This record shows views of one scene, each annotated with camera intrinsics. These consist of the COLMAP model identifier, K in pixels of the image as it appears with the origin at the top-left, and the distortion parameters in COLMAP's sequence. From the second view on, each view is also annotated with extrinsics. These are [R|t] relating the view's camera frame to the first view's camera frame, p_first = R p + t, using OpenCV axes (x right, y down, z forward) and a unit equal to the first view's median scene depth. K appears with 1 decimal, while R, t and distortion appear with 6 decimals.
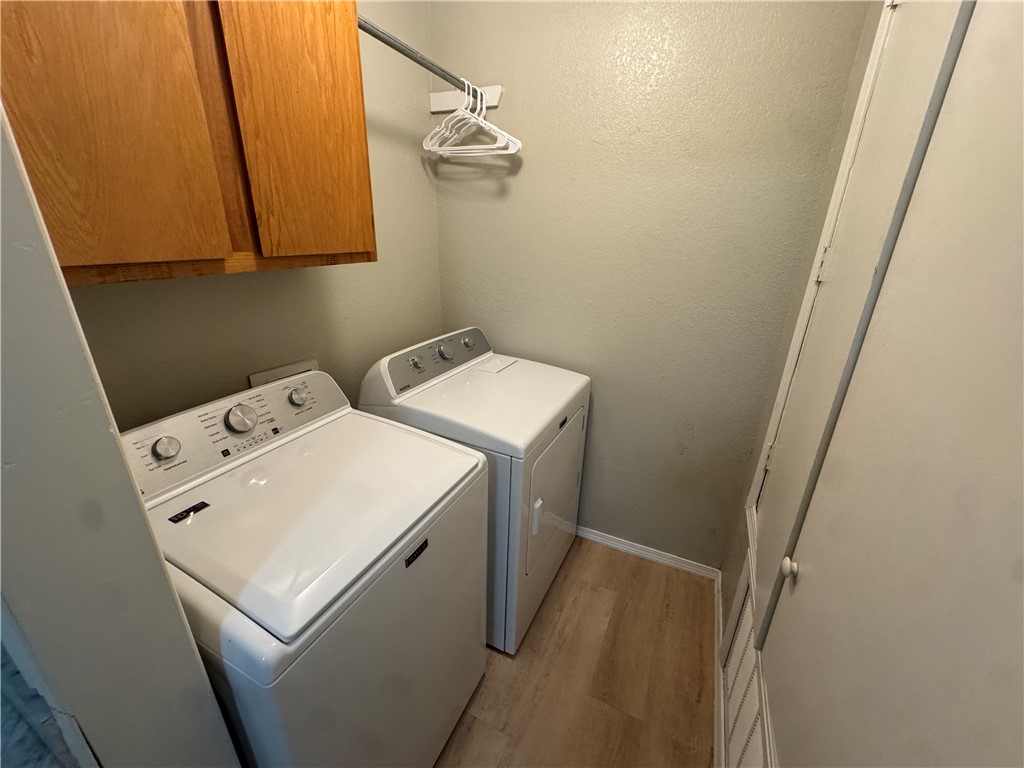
lens RADIAL K [[410.1, 0, 511.7], [0, 410.1, 385.0], [0, 0, 1]] dist [-0.001190, -0.000223]
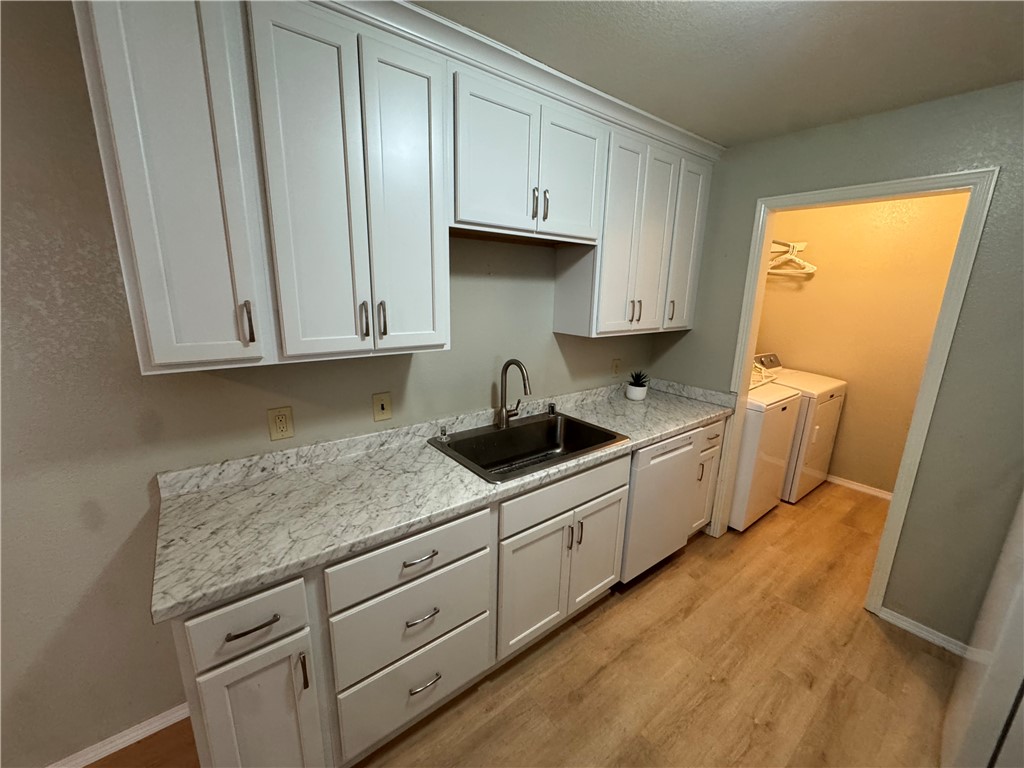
lens RADIAL K [[410.1, 0, 511.7], [0, 410.1, 385.0], [0, 0, 1]] dist [-0.001190, -0.000223]
pose [[0.895482, 0.095901, -0.434644, -0.379583], [-0.154348, 0.982826, -0.101145, 0.437409], [0.417480, 0.157659, 0.894905, -1.368837]]
